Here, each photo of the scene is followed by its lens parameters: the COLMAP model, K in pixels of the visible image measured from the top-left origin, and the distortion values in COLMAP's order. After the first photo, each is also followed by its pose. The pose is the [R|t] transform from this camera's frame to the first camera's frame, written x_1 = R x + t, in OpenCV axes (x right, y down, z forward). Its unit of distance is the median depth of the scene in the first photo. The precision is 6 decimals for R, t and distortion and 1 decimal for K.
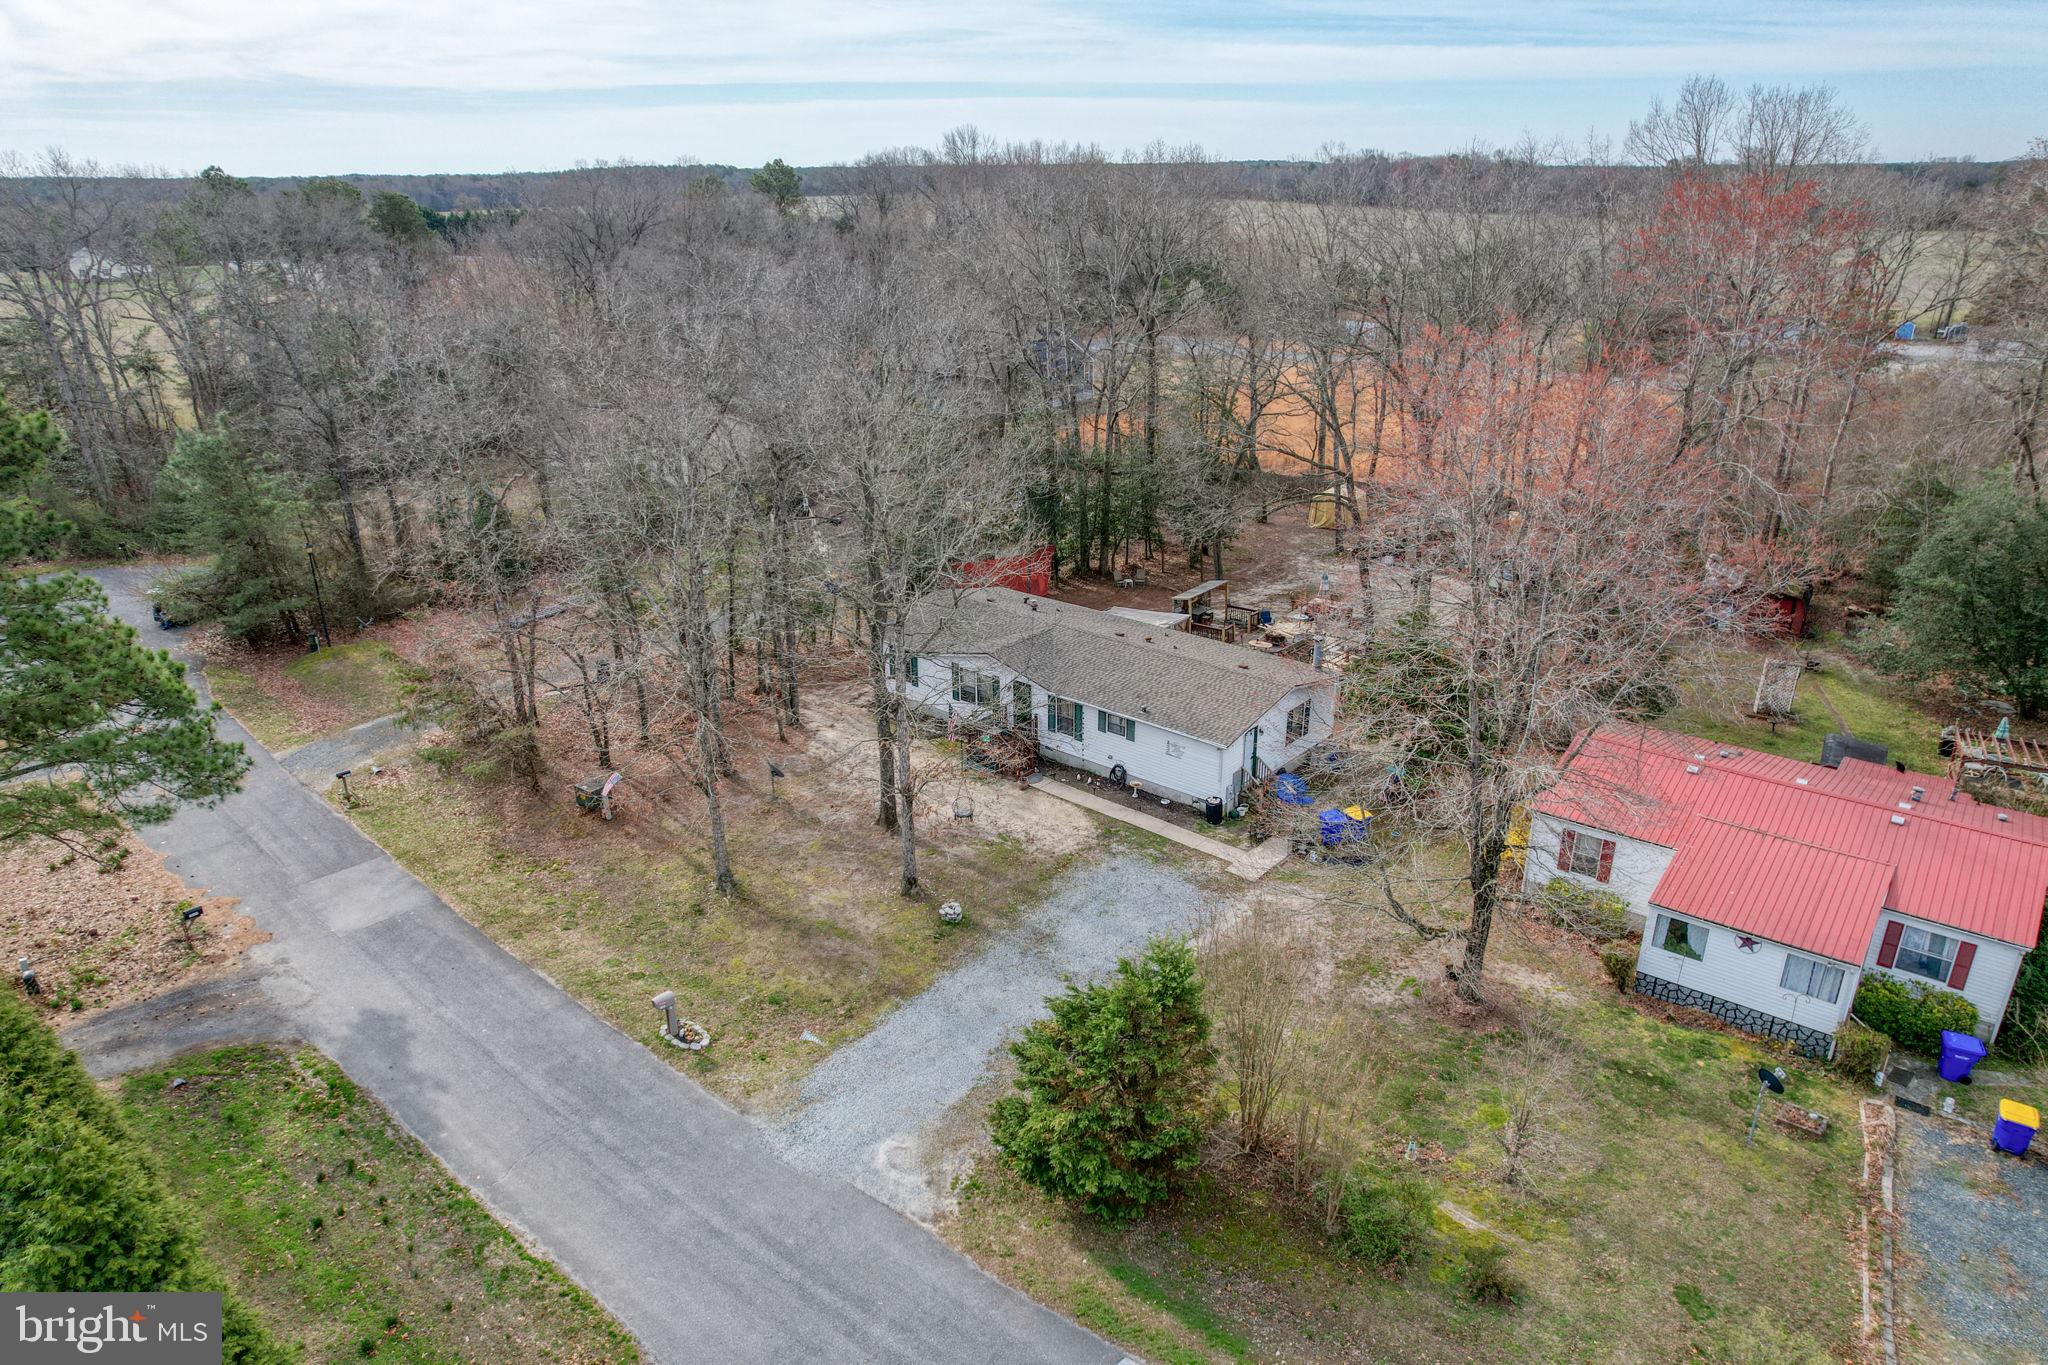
lens RADIAL K [[1282.6, 0, 1018.4], [0, 1282.6, 694.5], [0, 0, 1]] dist [-0.043794, 0.005035]
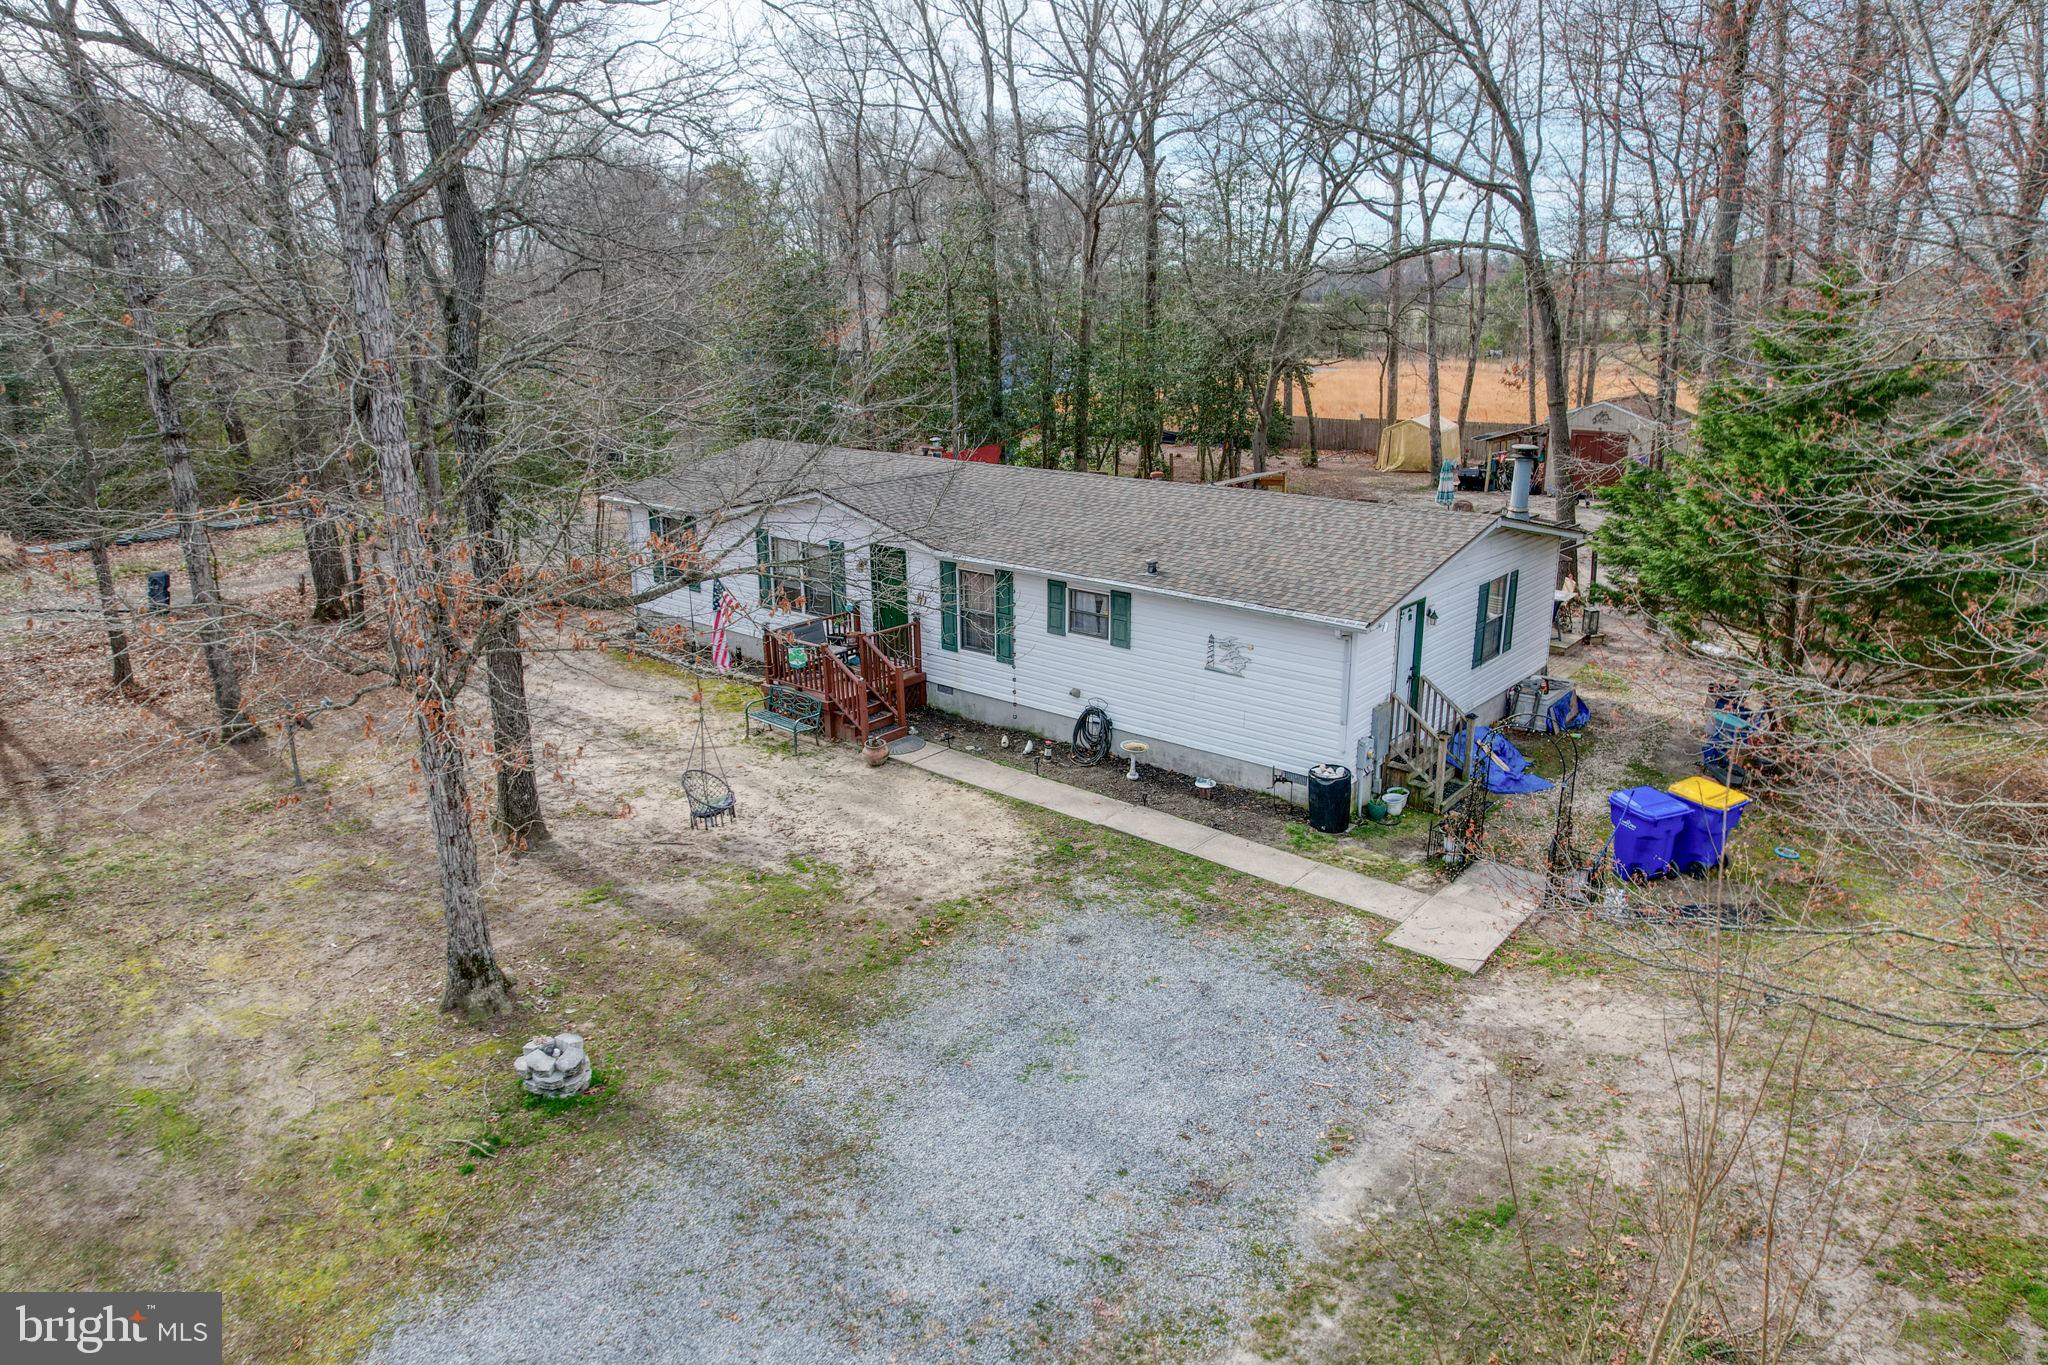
lens RADIAL K [[1282.6, 0, 1028.5], [0, 1282.6, 676.3], [0, 0, 1]] dist [-0.043794, 0.005035]
pose [[0.999931, 0.002414, 0.011514, 0.054847], [-0.001198, 0.994530, -0.104446, 0.096722], [-0.011704, 0.104425, 0.994464, 0.611945]]
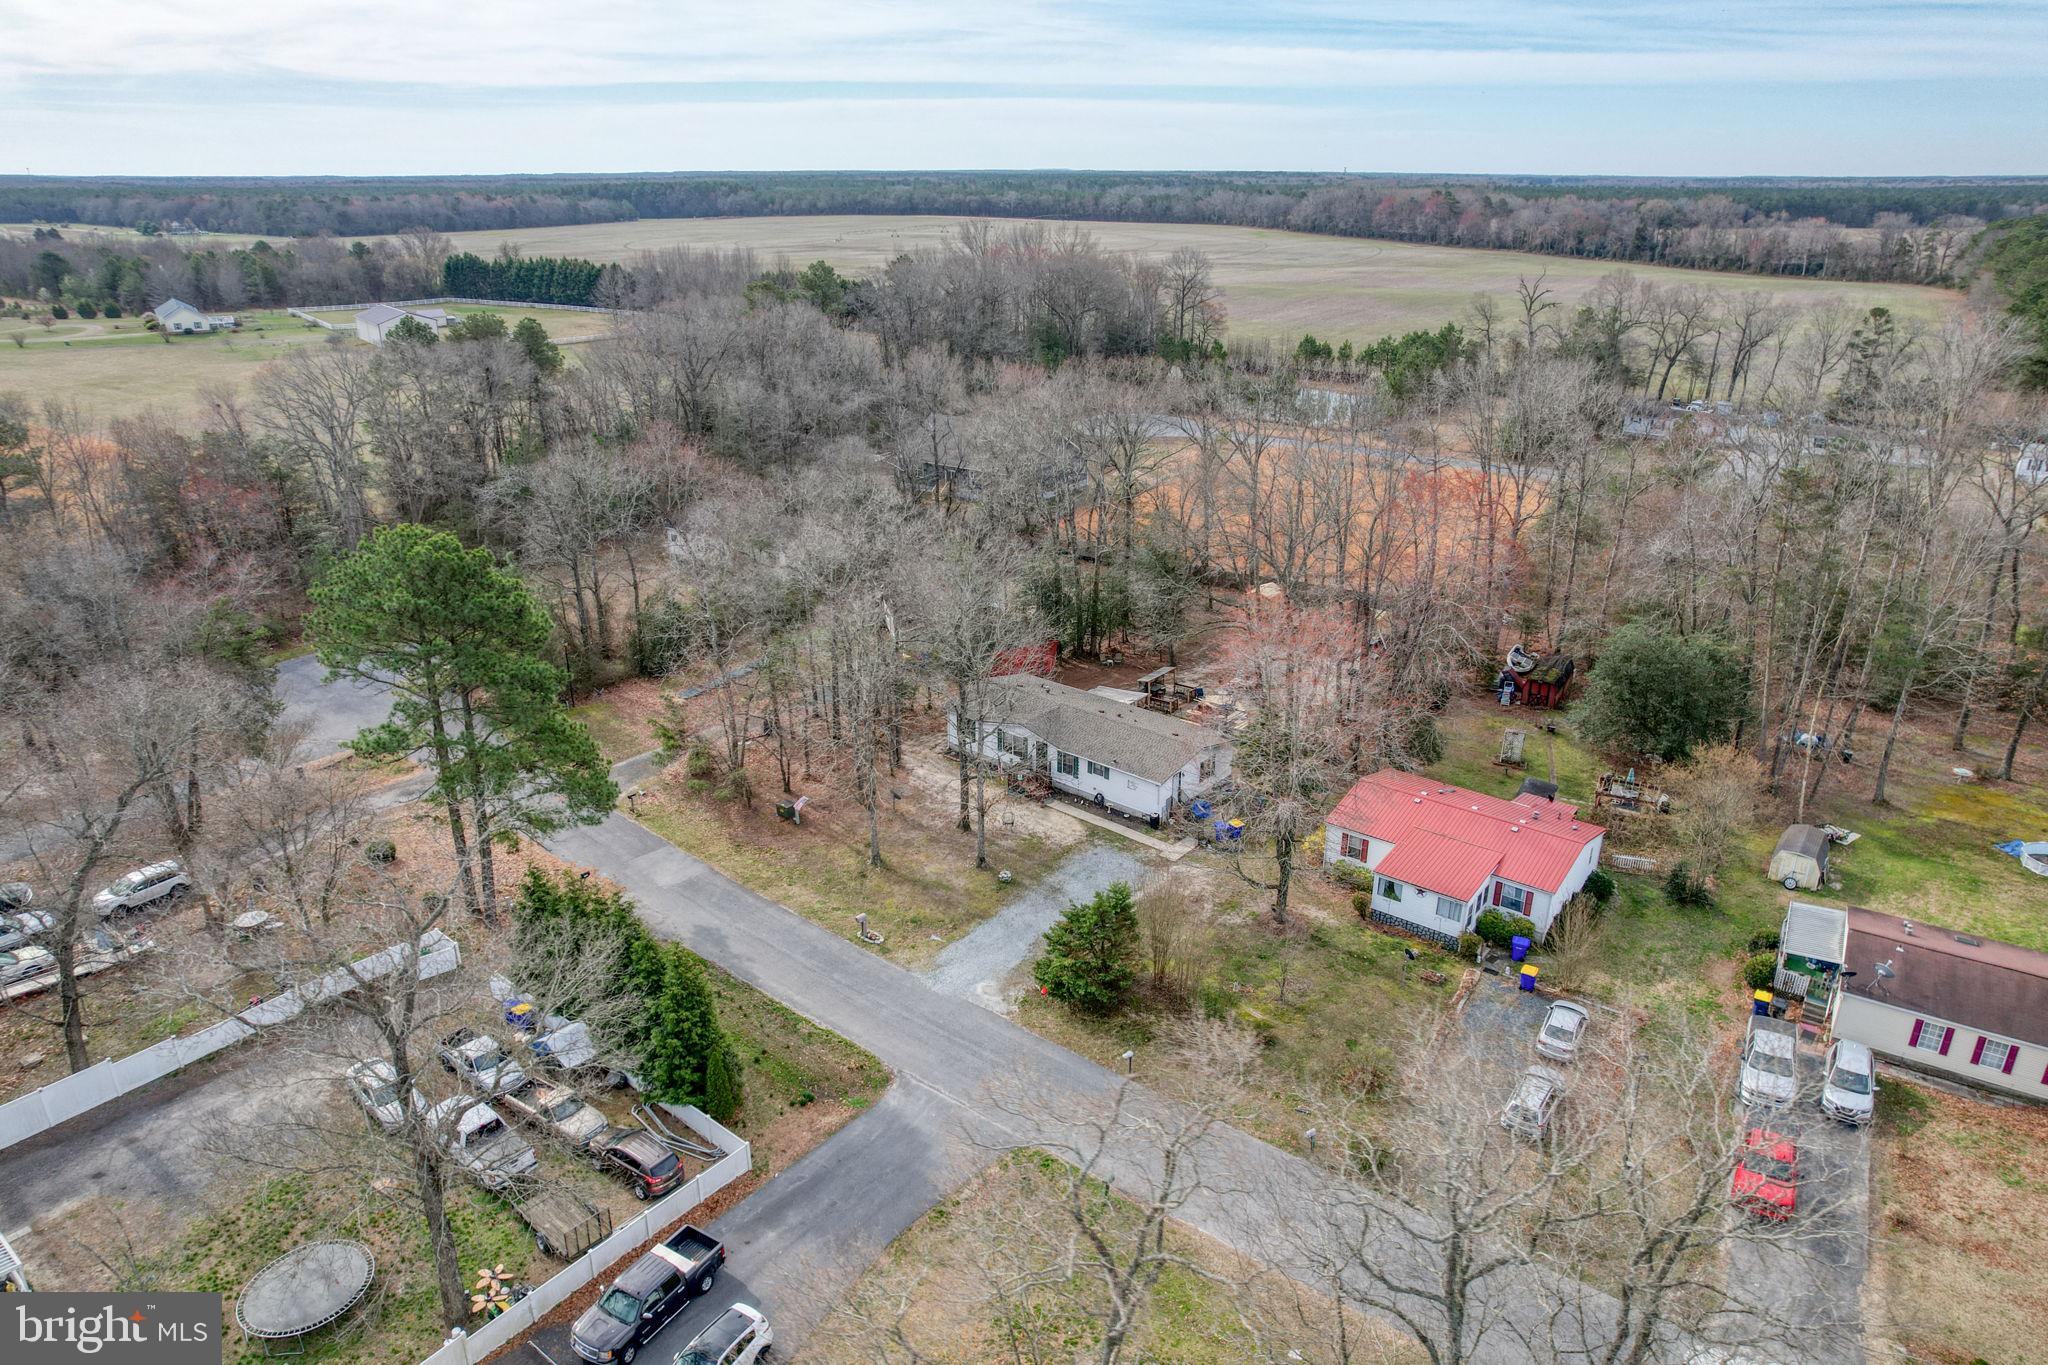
lens RADIAL K [[1282.6, 0, 1028.8], [0, 1282.6, 681.8], [0, 0, 1]] dist [-0.043794, 0.005035]
pose [[0.999883, 0.007986, 0.013054, -0.040809], [-0.007786, 0.999853, -0.015254, -0.070335], [-0.013174, 0.015150, 0.999798, -0.738162]]
